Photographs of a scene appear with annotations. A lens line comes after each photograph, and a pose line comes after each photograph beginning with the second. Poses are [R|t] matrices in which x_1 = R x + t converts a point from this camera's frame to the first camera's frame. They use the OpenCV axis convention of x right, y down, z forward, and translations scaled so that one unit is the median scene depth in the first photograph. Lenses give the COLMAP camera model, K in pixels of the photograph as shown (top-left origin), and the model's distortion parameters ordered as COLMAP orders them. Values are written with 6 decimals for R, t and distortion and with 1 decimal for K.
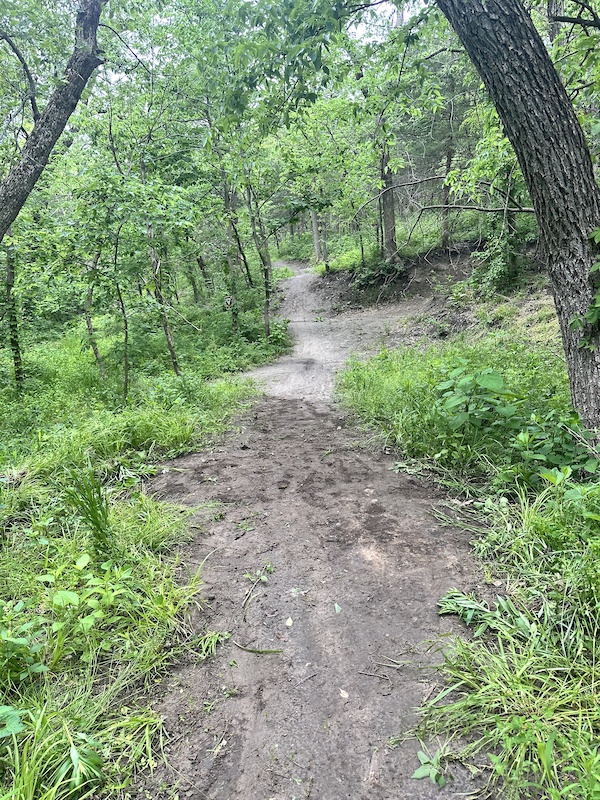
lens RADIAL K [[560.1, 0, 299.5], [0, 560.1, 400.0], [0, 0, 1]] dist [-0.002517, -0.022776]
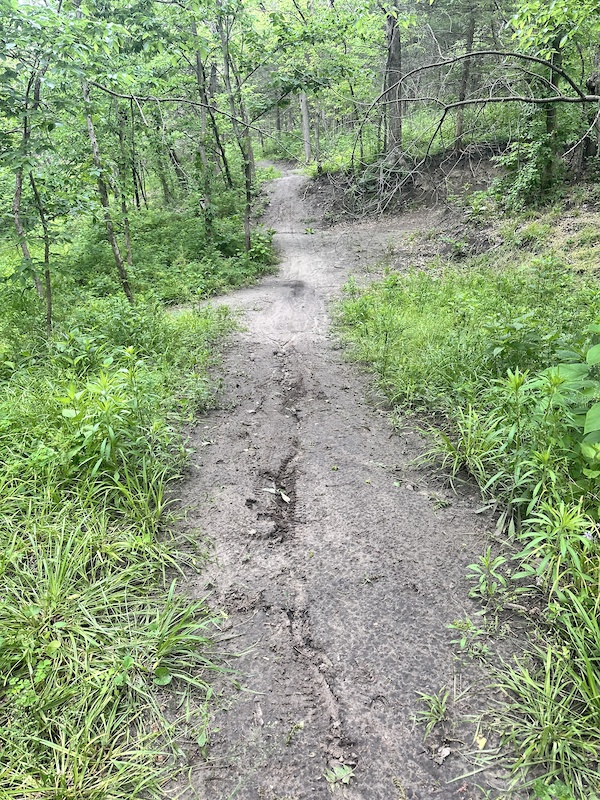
lens RADIAL K [[560.1, 0, 308.1], [0, 560.1, 398.8], [0, 0, 1]] dist [-0.002517, -0.022776]
pose [[0.998500, 0.022428, 0.049946, -0.004518], [-0.029710, 0.988210, 0.150194, -0.022845], [-0.045989, -0.151453, 0.987394, 0.140265]]
